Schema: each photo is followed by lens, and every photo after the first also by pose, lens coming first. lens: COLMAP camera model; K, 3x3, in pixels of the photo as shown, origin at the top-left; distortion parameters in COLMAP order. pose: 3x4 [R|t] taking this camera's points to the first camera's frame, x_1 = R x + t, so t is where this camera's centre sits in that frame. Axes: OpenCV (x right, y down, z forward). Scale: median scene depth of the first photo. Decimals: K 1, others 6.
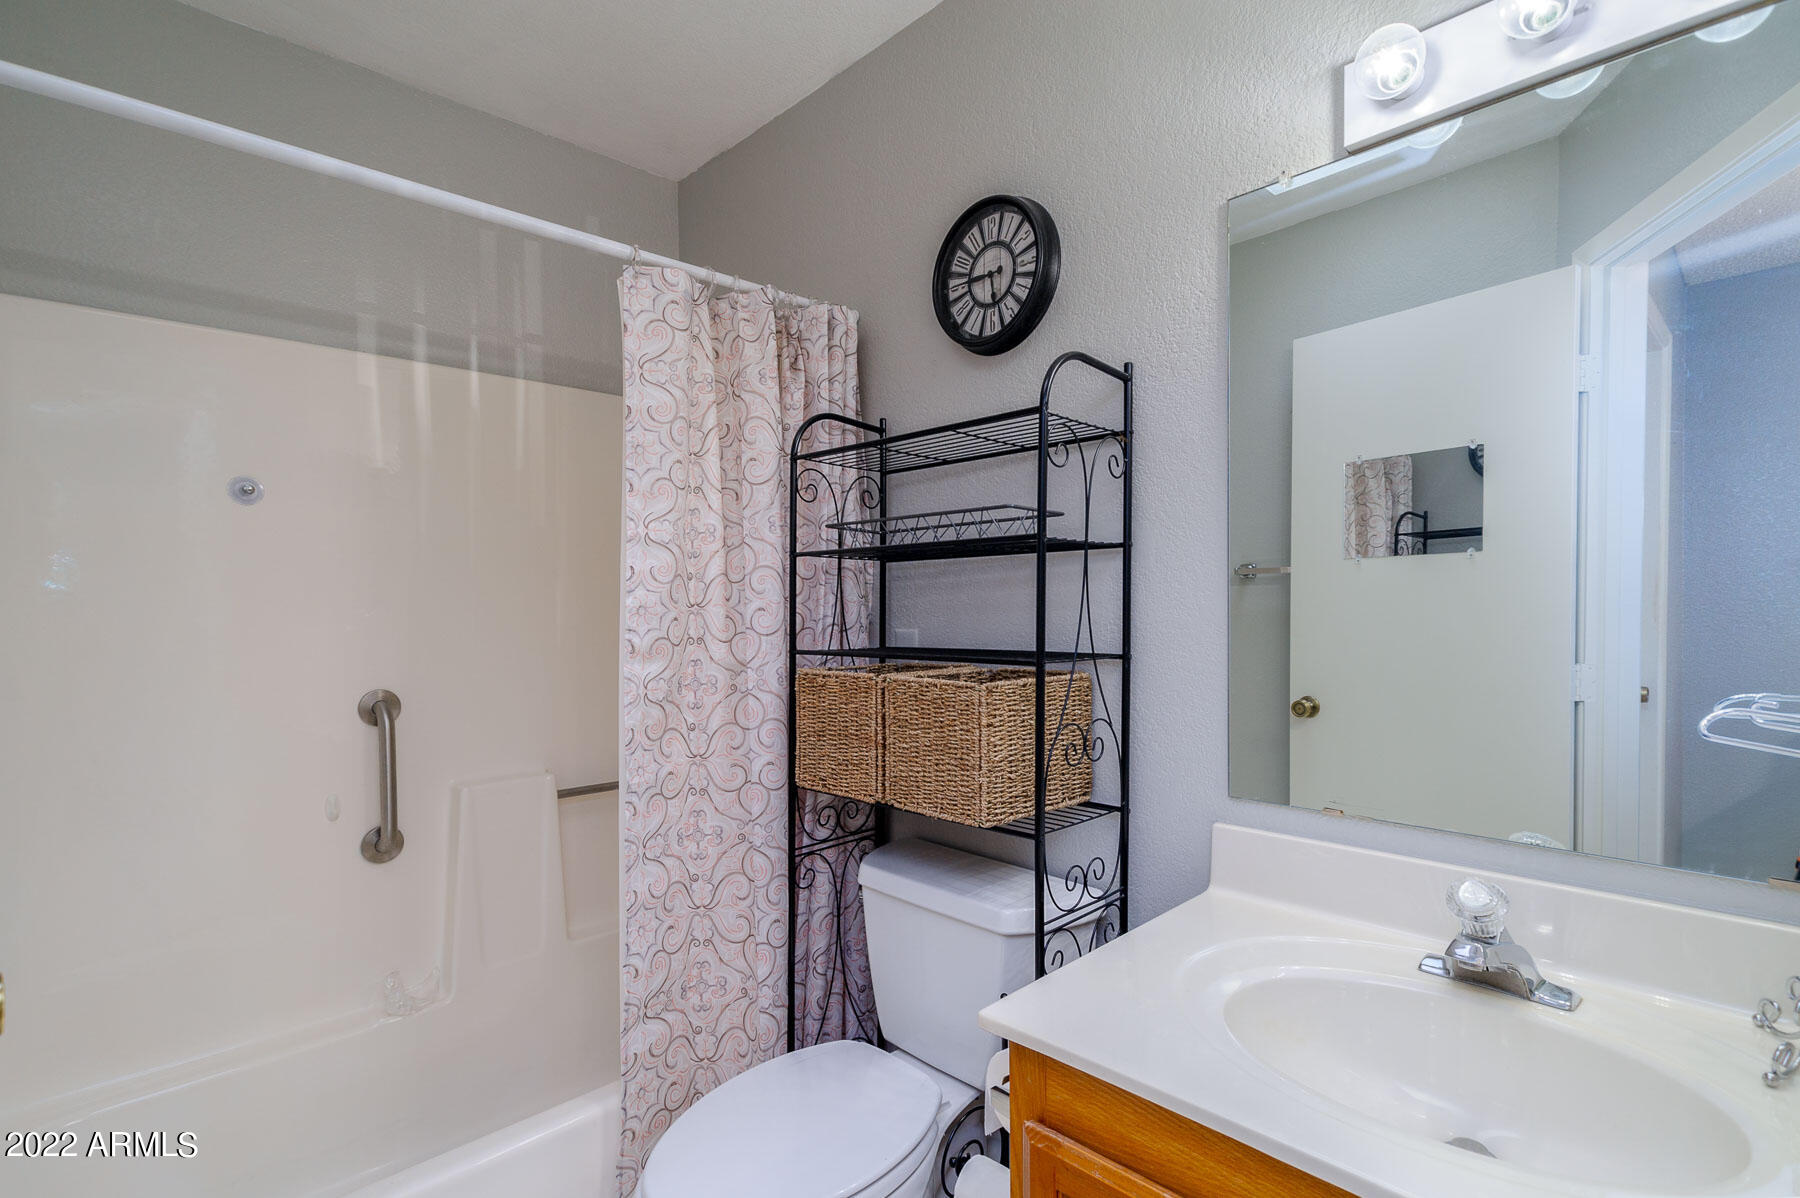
lens RADIAL K [[865.5, 0, 911.7], [0, 865.5, 598.0], [0, 0, 1]] dist [0.007221, 0.001045]
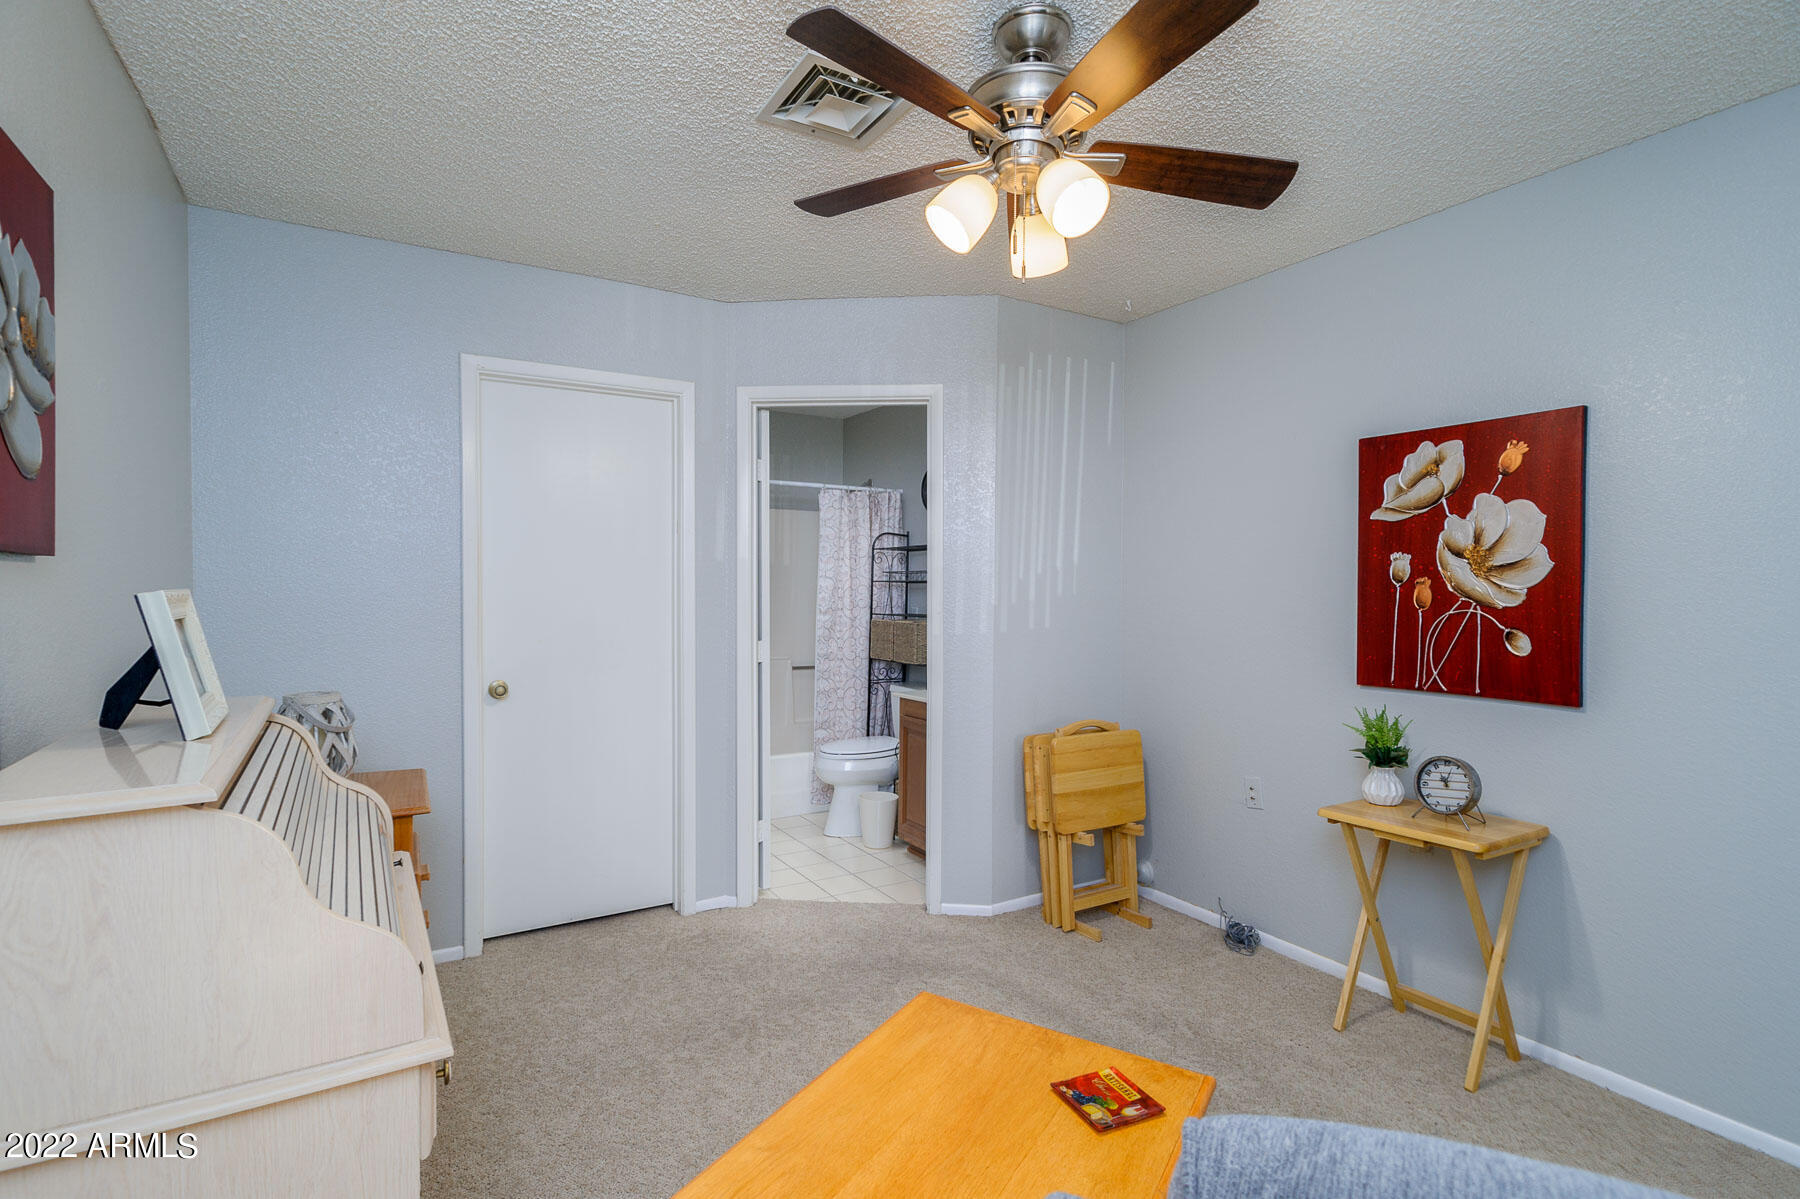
lens RADIAL K [[865.5, 0, 890.1], [0, 865.5, 597.6], [0, 0, 1]] dist [0.007221, 0.001045]
pose [[0.973131, 0.023327, -0.229066, 0.596670], [-0.022394, 0.999727, 0.006670, -0.015145], [0.229159, -0.001361, 0.973388, -1.856716]]
